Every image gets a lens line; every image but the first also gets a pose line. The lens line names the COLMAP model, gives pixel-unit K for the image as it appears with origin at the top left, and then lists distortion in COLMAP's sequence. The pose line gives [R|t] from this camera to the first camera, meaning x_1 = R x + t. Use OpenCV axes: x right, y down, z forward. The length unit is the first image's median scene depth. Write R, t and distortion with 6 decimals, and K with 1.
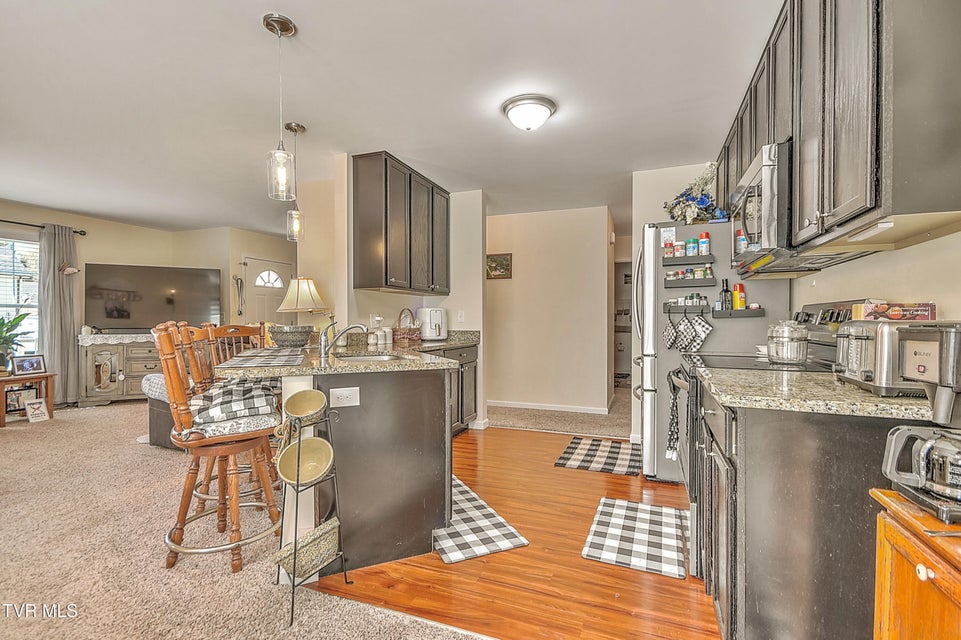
lens RADIAL K [[444.4, 0, 484.6], [0, 444.4, 327.3], [0, 0, 1]] dist [0.017774, -0.006026]
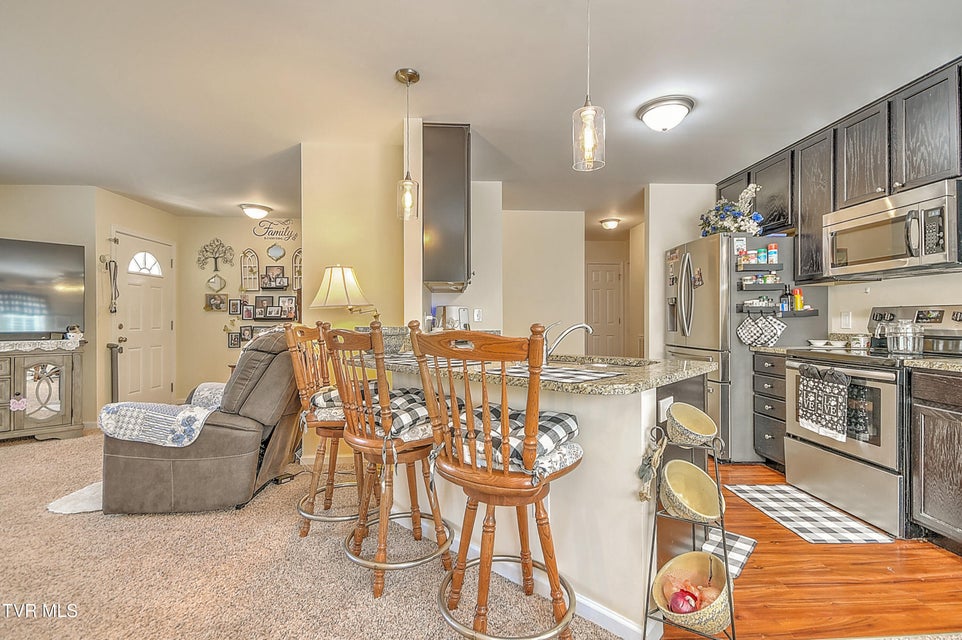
lens RADIAL K [[444.9, 0, 477.3], [0, 444.9, 319.9], [0, 0, 1]] dist [0.017774, -0.006026]
pose [[0.914494, 0.000006, 0.404599, -0.490103], [0.006533, 0.999869, -0.014782, -0.001597], [-0.404546, 0.016161, 0.914375, 0.176623]]
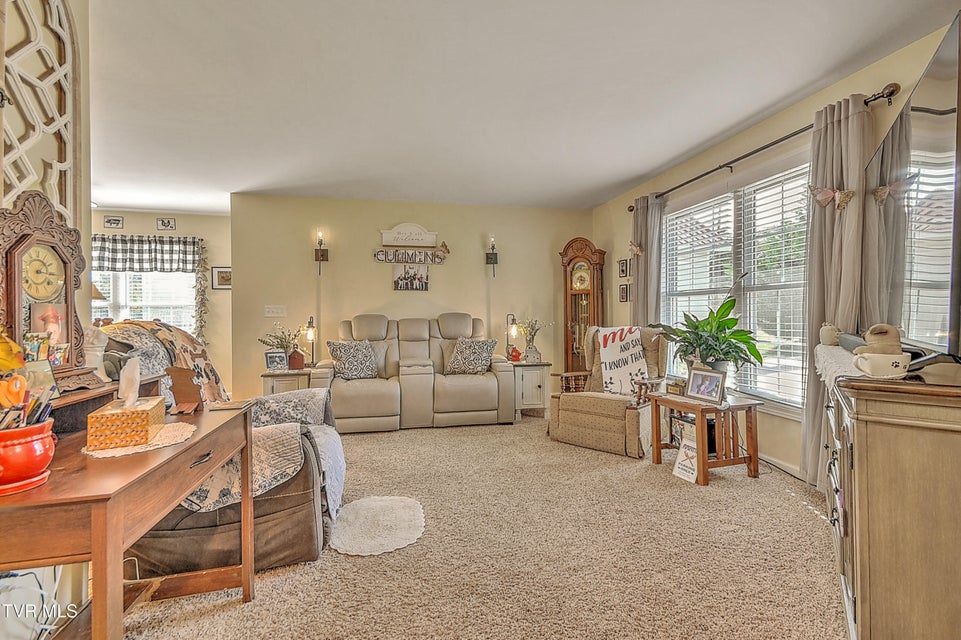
lens RADIAL K [[424.2, 0, 480.8], [0, 424.2, 316.6], [0, 0, 1]] dist [0.007011, -0.005209]
pose [[-0.831609, 0.006375, -0.555325, -0.538085], [-0.003087, 0.999866, 0.016101, -0.019841], [0.555353, 0.015105, -0.831477, 1.583405]]
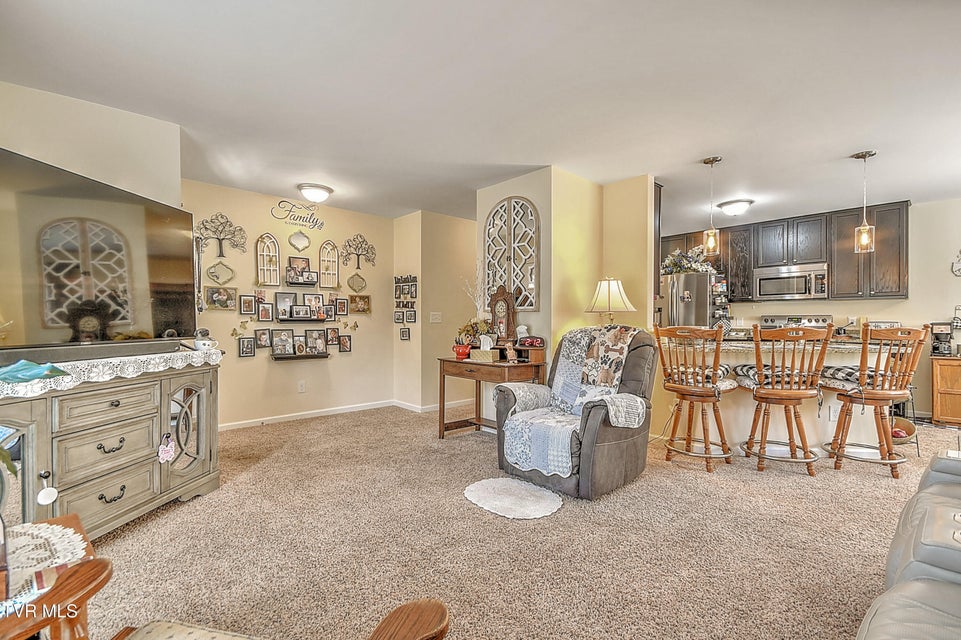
lens RADIAL K [[424.2, 0, 472.9], [0, 424.2, 325.0], [0, 0, 1]] dist [0.007011, -0.005209]
pose [[0.437310, -0.009006, 0.899266, -1.342804], [0.015255, 0.999880, 0.002595, -0.012451], [-0.899181, 0.012583, 0.437395, 0.824369]]
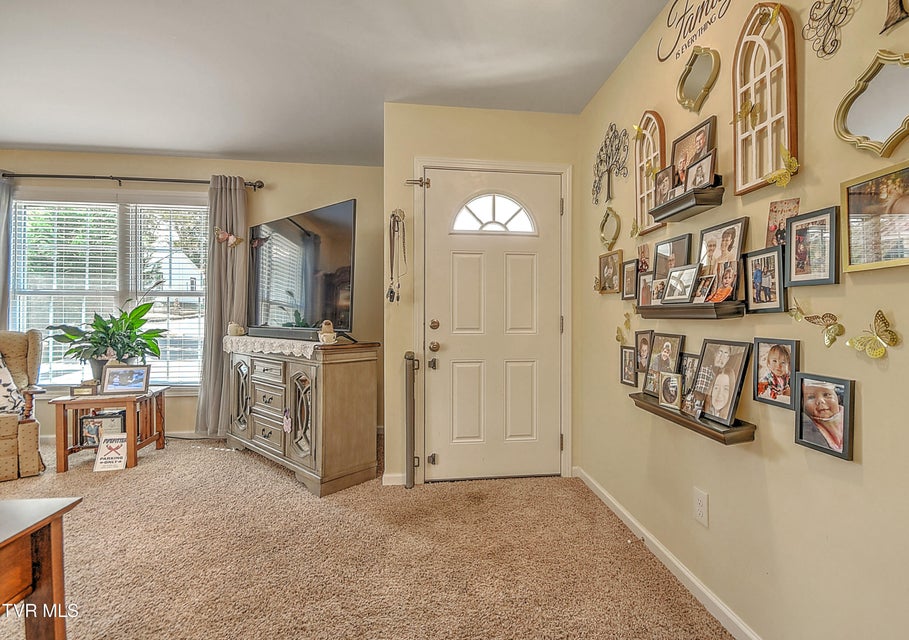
lens RADIAL K [[424.4, 0, 476.8], [0, 424.4, 317.8], [0, 0, 1]] dist [-0.008922, -0.000349]
pose [[0.496260, 0.003487, -0.868167, -0.255681], [-0.018229, 0.999813, -0.006405, -0.015980], [0.867982, 0.019005, 0.496231, 1.382410]]
